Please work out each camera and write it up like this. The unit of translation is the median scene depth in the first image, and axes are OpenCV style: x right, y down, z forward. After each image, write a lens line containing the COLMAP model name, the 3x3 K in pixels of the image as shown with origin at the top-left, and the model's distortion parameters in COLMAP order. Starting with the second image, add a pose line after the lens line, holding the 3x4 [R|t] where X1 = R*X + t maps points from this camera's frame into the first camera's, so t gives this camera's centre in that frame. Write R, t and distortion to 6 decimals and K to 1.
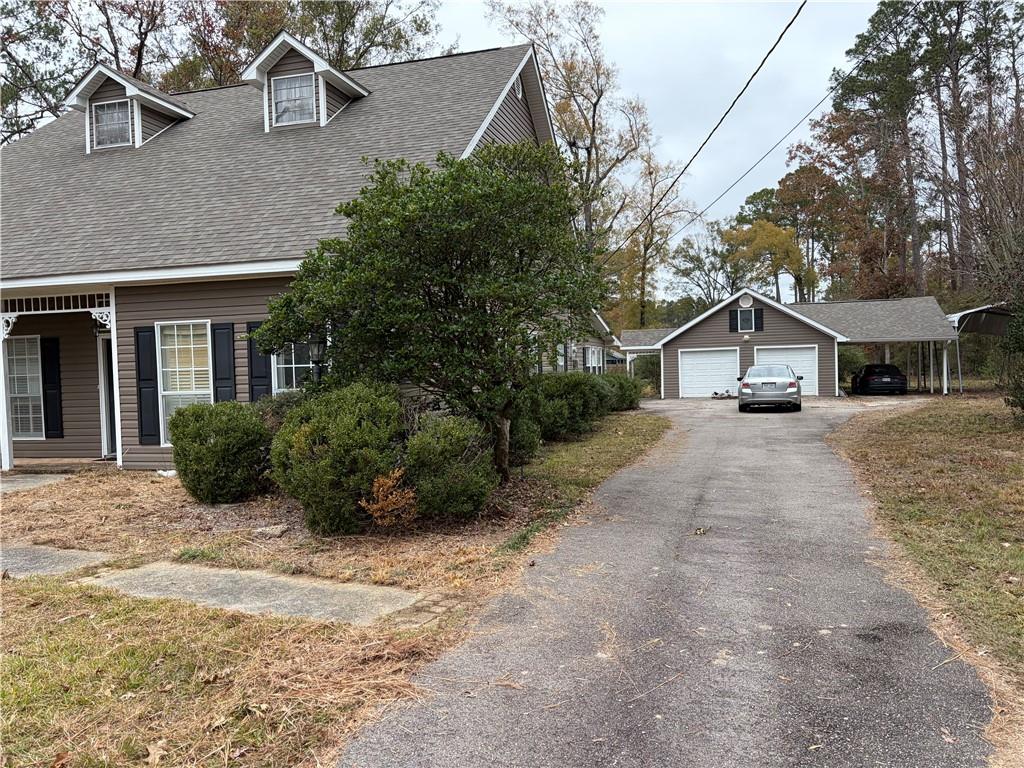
lens RADIAL K [[770.6, 0, 512.0], [0, 770.6, 384.0], [0, 0, 1]] dist [0.035964, -0.053594]
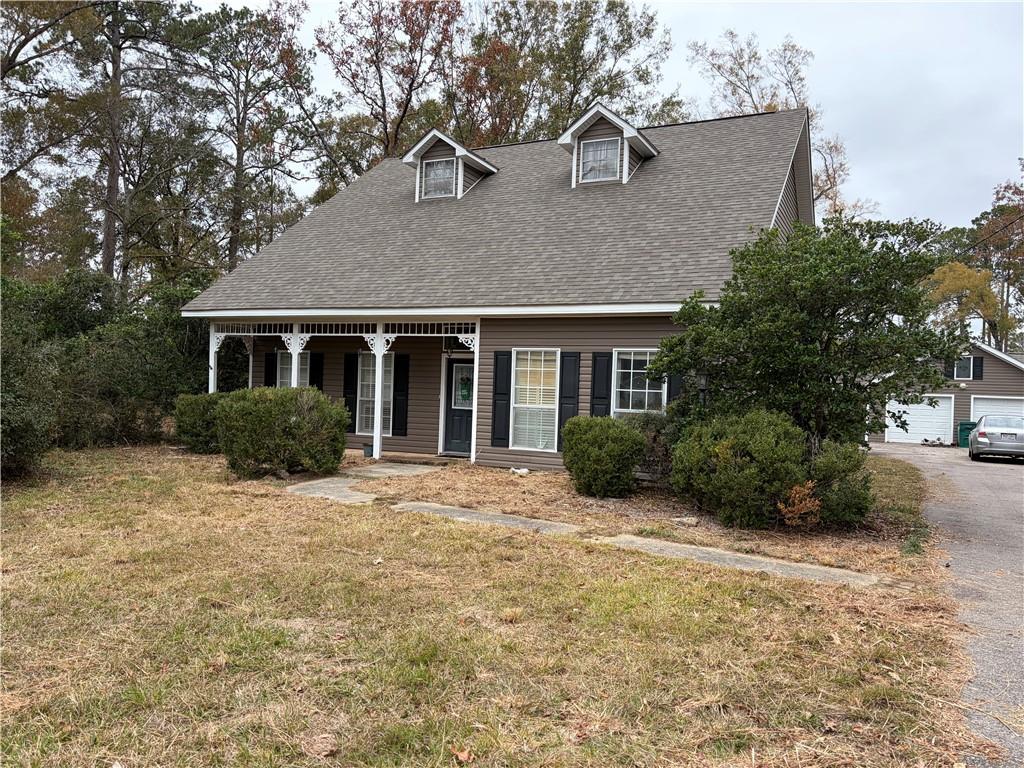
lens RADIAL K [[758.4, 0, 513.4], [0, 758.4, 393.8], [0, 0, 1]] dist [0.036253, -0.049981]
pose [[0.980007, 0.063288, -0.188631, -0.169794], [-0.067393, 0.997607, -0.015422, 0.008584], [0.187203, 0.027826, 0.981927, -0.135140]]
